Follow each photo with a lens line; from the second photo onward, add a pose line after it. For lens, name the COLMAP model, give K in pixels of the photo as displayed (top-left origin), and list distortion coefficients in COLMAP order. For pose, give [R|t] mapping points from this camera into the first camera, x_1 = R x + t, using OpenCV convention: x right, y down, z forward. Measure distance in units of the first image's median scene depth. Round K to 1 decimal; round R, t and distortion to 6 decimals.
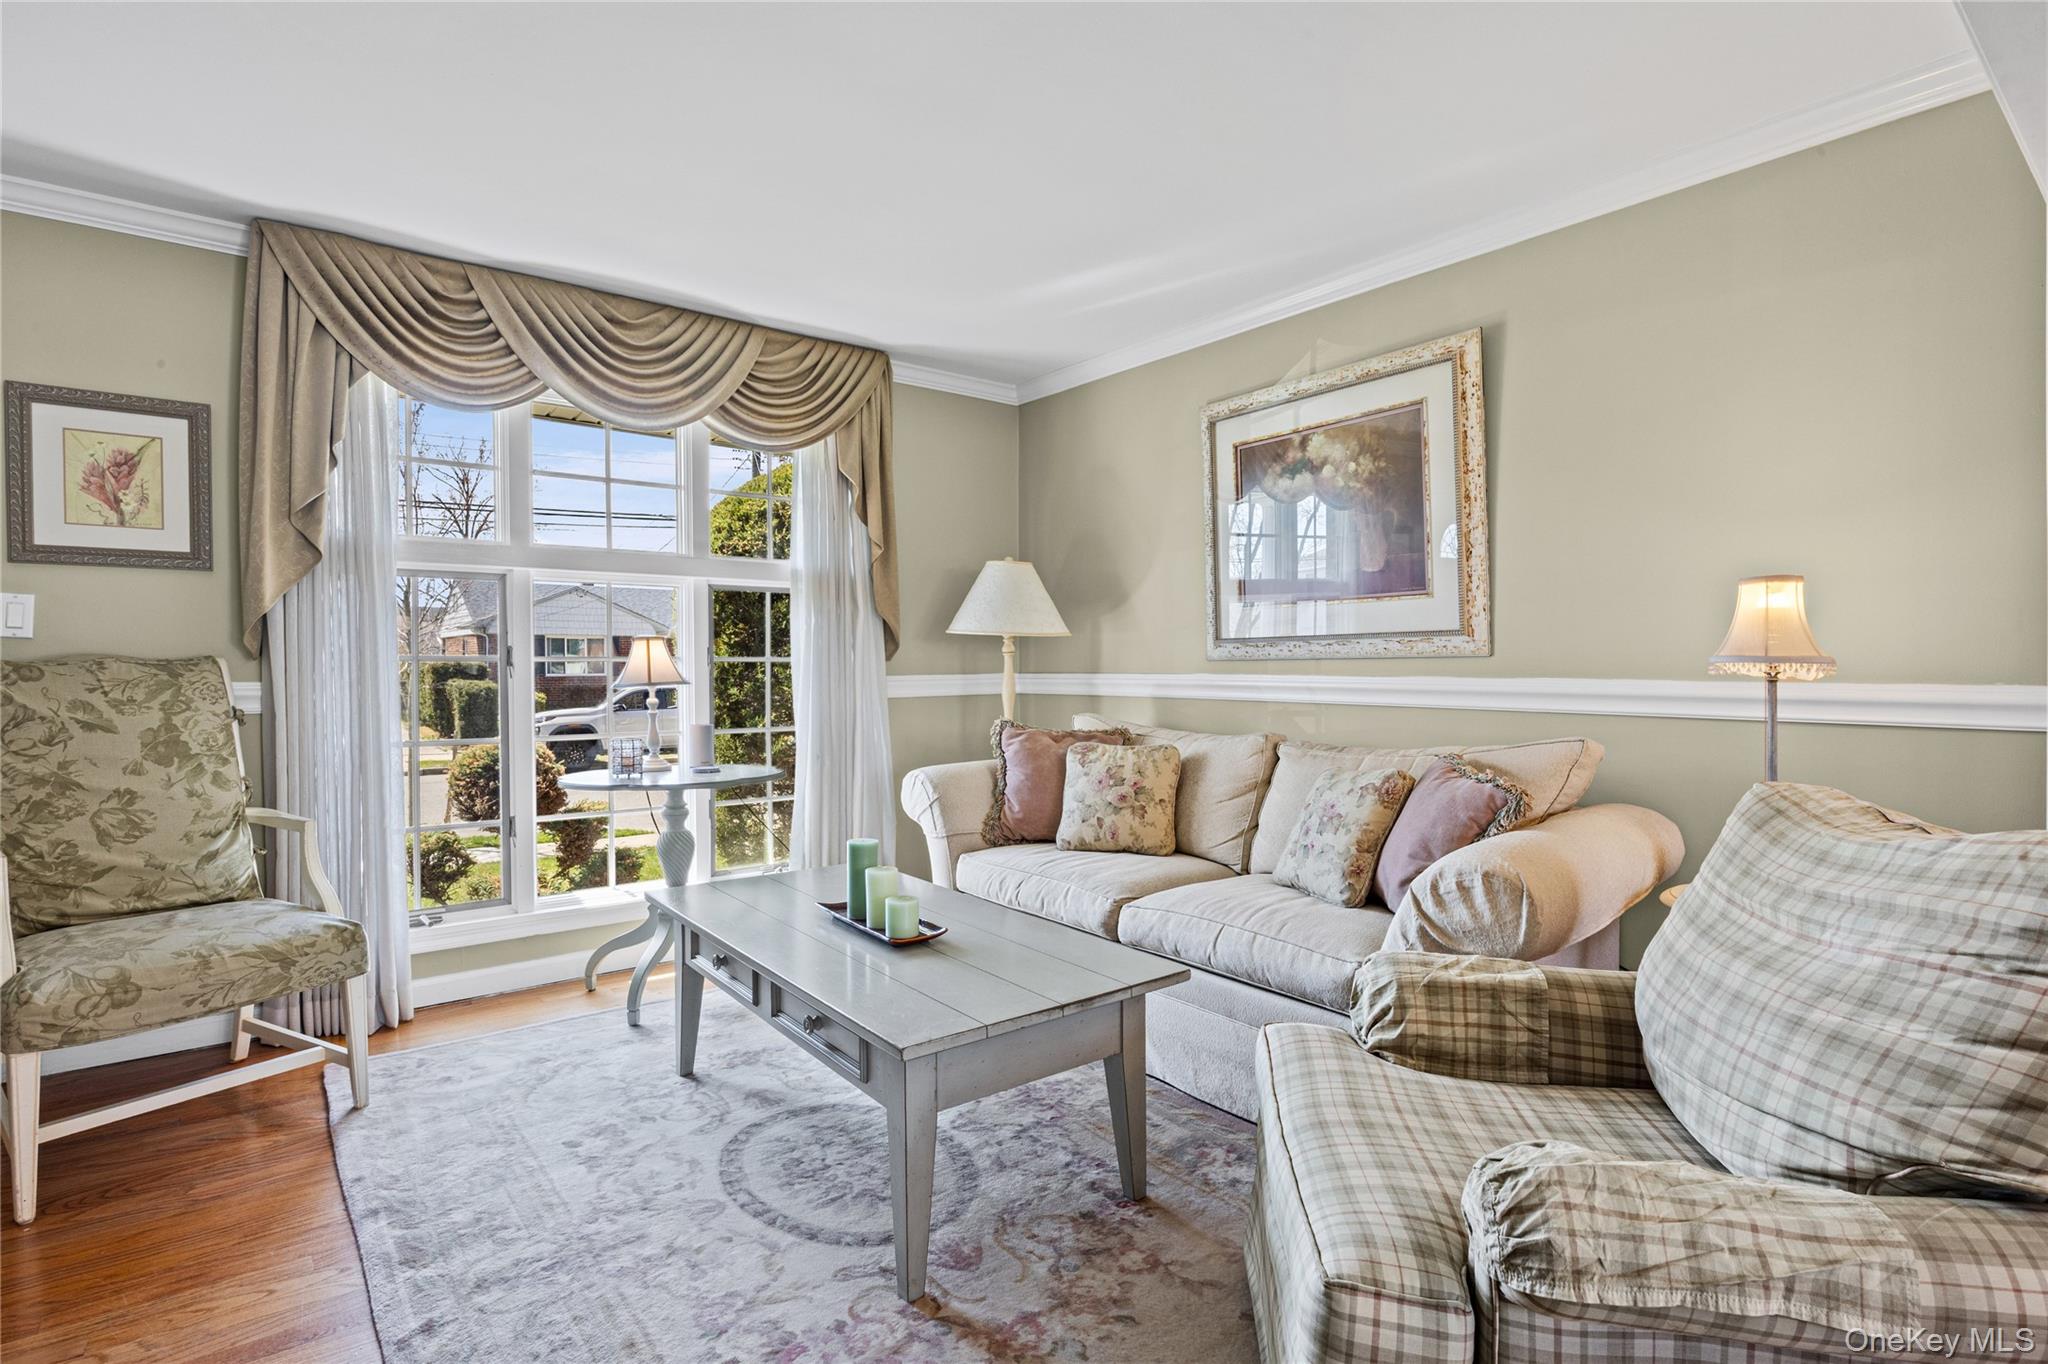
lens RADIAL K [[991.8, 0, 1026.3], [0, 991.8, 671.3], [0, 0, 1]] dist [-0.012560, 0.002589]
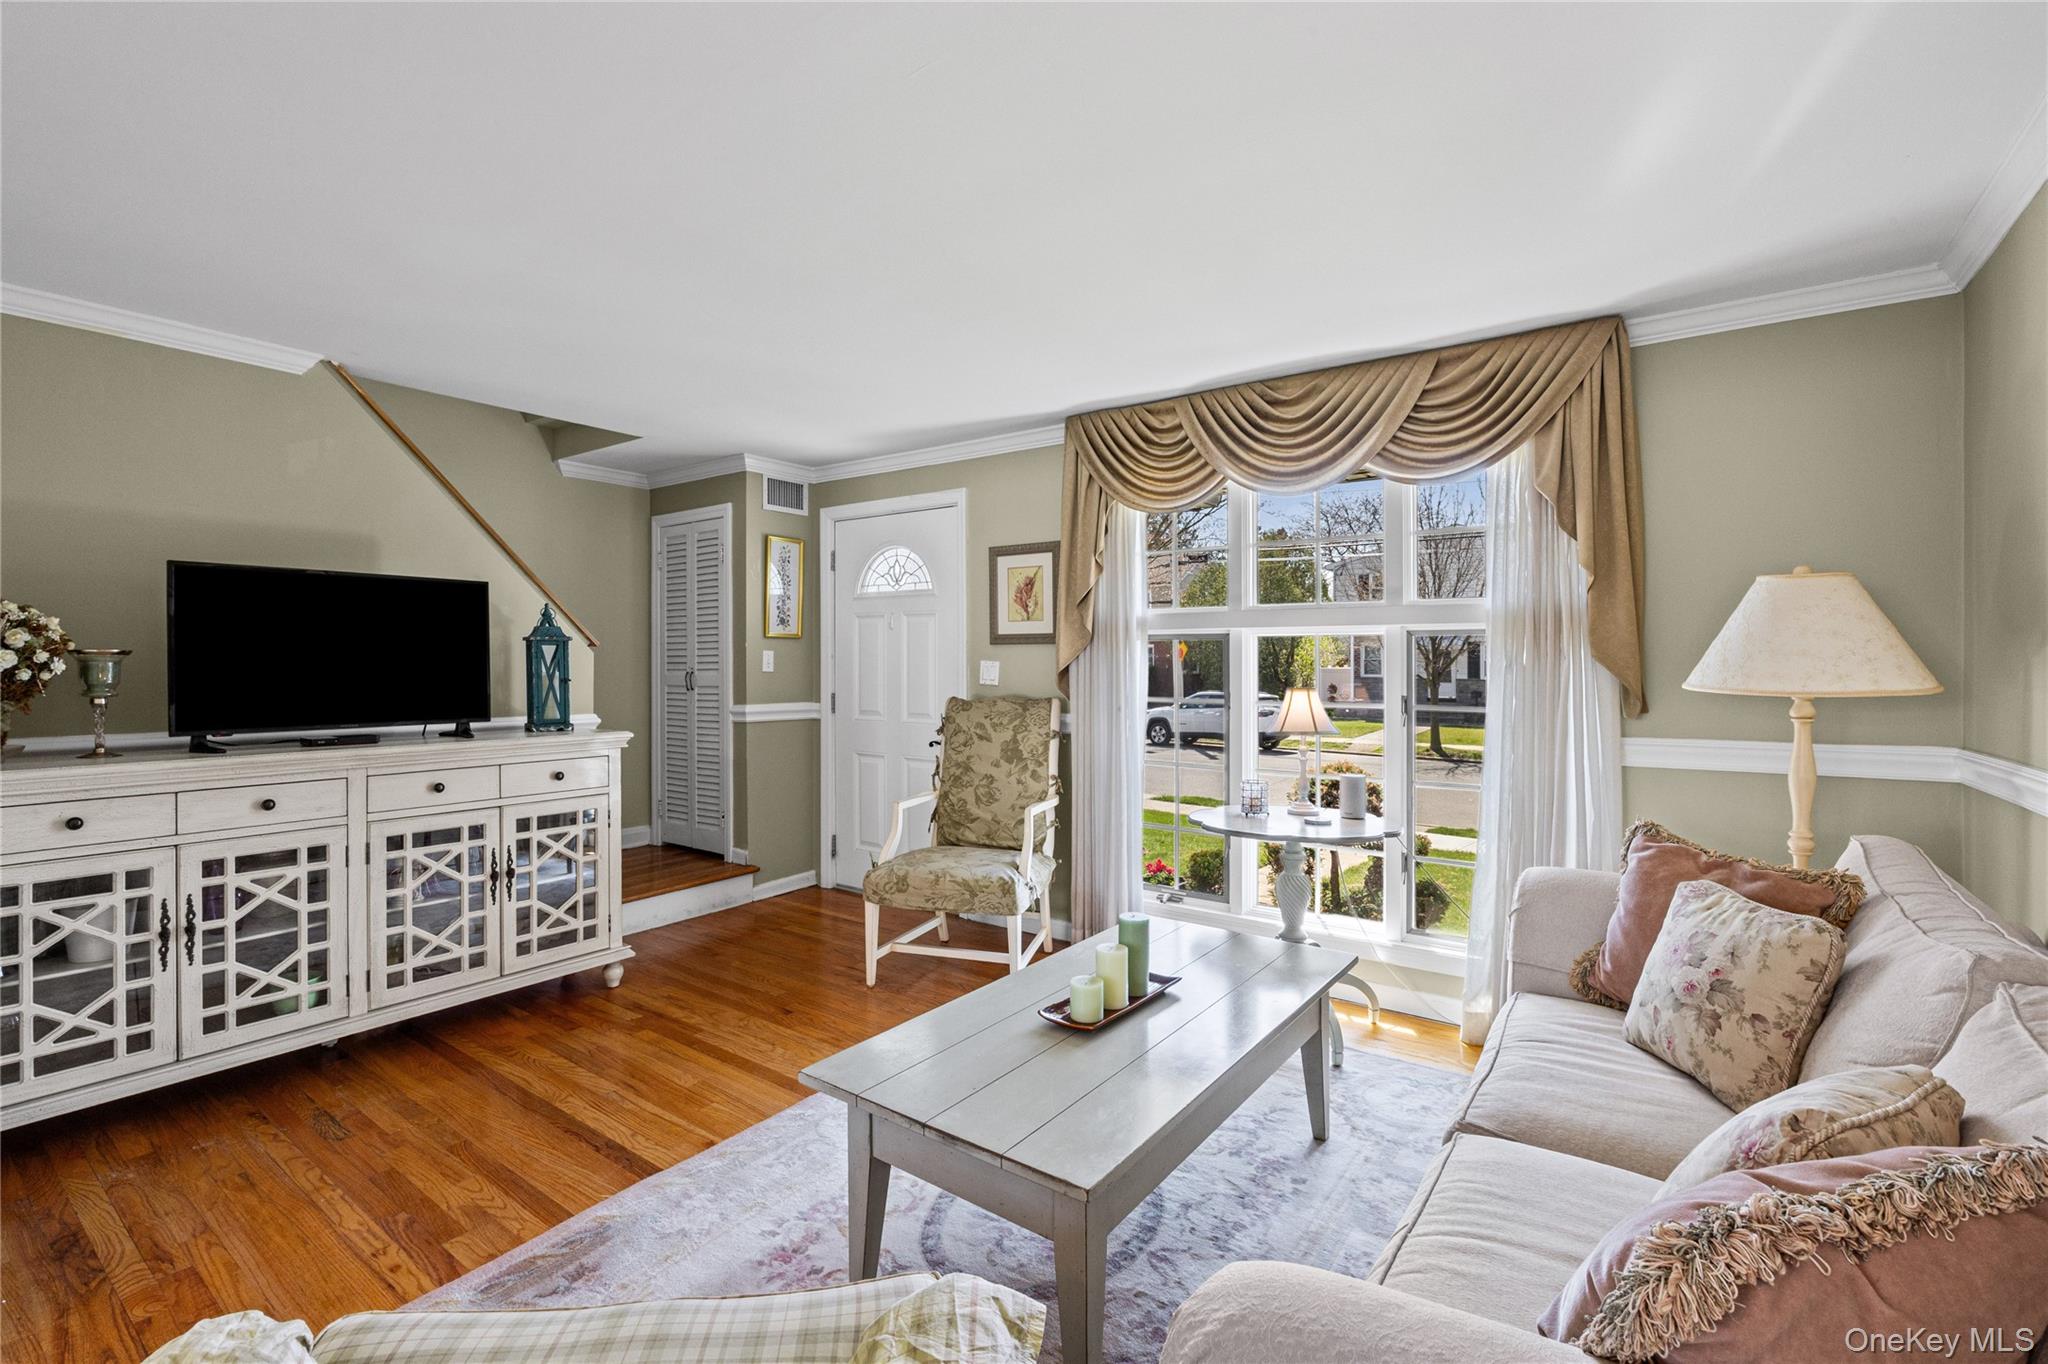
lens RADIAL K [[905.6, 0, 1027.4], [0, 905.6, 665.5], [0, 0, 1]] dist [-0.011836, 0.000086]
pose [[0.277317, 0.006614, -0.960756, 0.553501], [-0.010479, 0.999938, 0.003859, -0.069353], [0.960721, 0.008998, 0.277369, 0.520585]]
